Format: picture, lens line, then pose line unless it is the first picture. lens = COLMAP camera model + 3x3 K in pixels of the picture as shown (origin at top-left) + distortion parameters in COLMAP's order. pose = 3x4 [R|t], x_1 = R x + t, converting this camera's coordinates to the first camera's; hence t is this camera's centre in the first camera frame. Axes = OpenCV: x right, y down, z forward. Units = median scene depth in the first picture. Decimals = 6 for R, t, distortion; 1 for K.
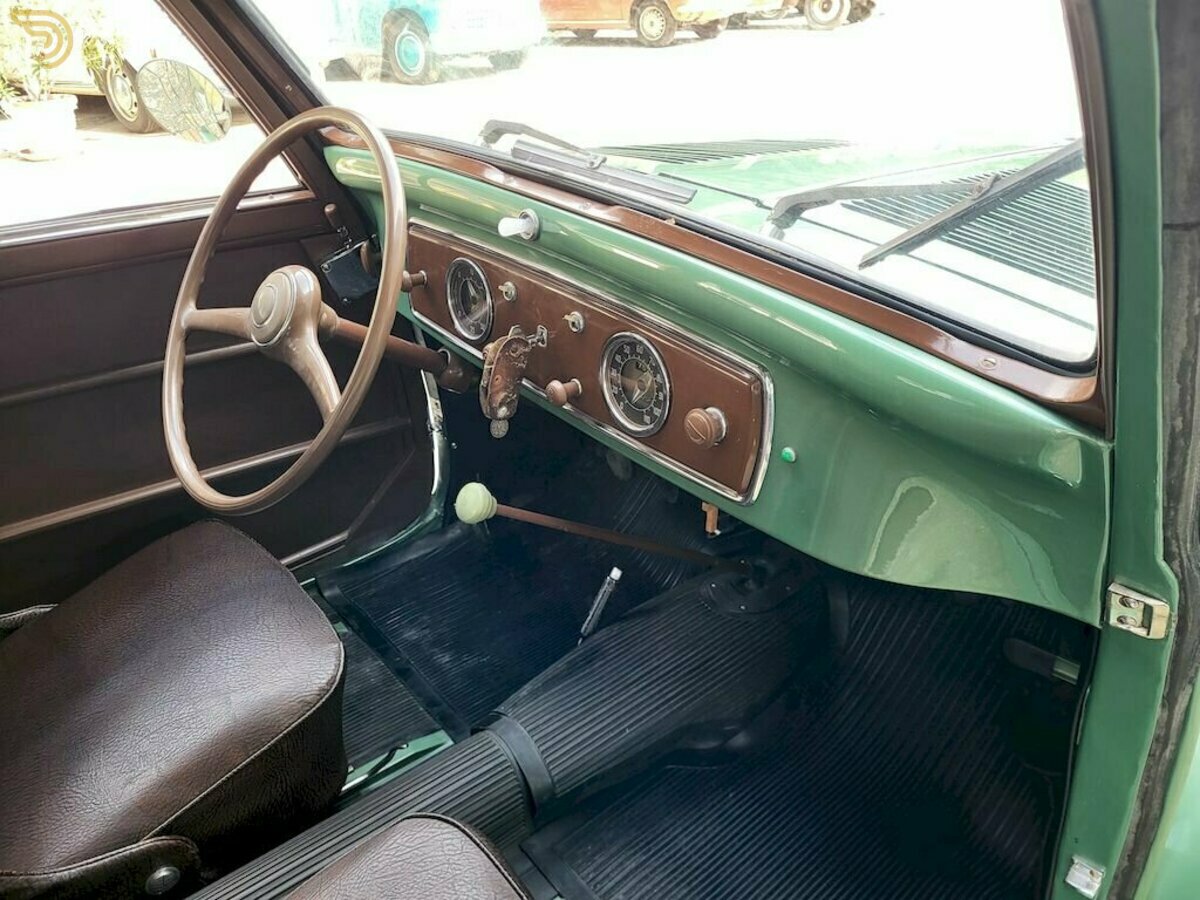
lens RADIAL K [[905.9, 0, 581.9], [0, 905.9, 449.8], [0, 0, 1]] dist [-0.002269, -0.002602]
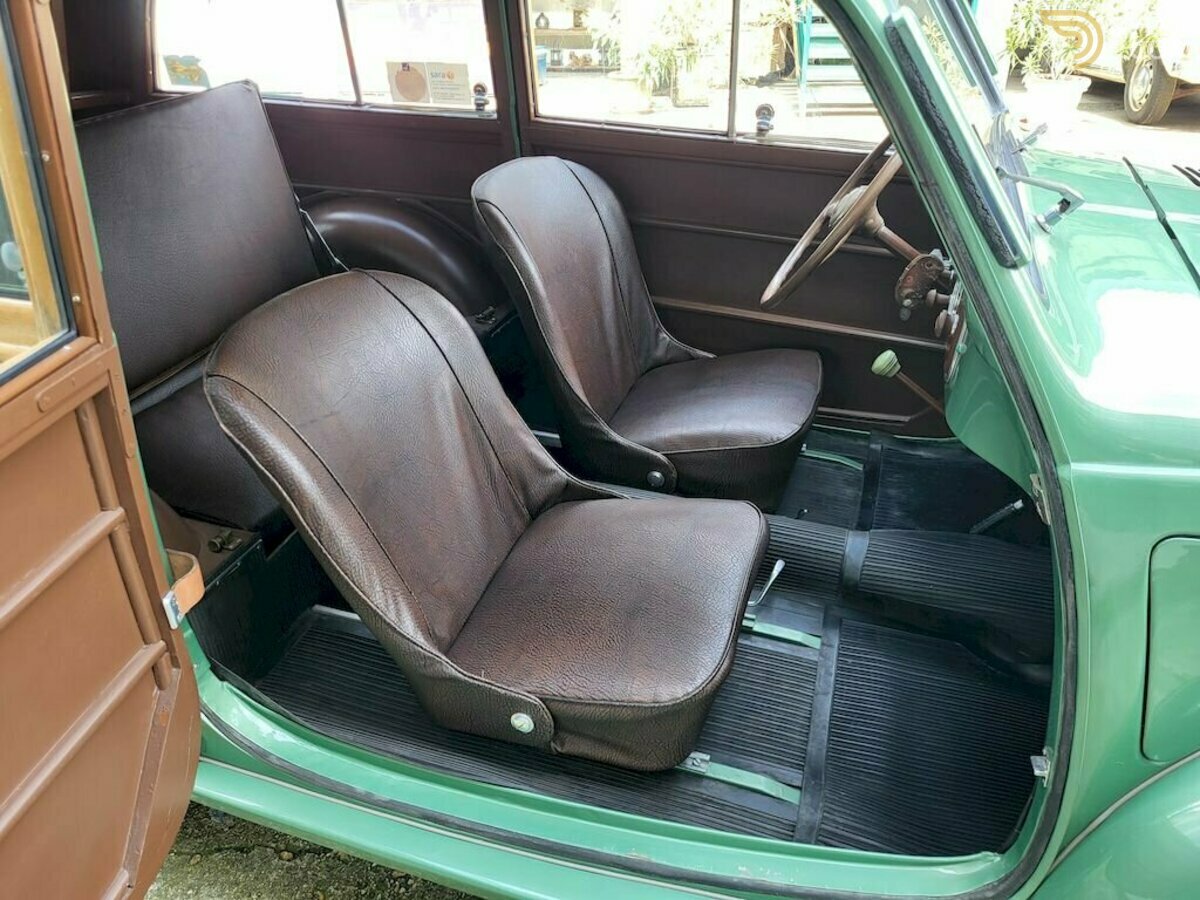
lens RADIAL K [[905.9, 0, 581.9], [0, 905.9, 449.8], [0, 0, 1]] dist [-0.002269, -0.002602]
pose [[0.510699, 0.438356, -0.739615, 0.121384], [-0.425059, 0.876502, 0.225986, 0.008981], [0.747337, 0.198969, 0.633955, -0.047889]]
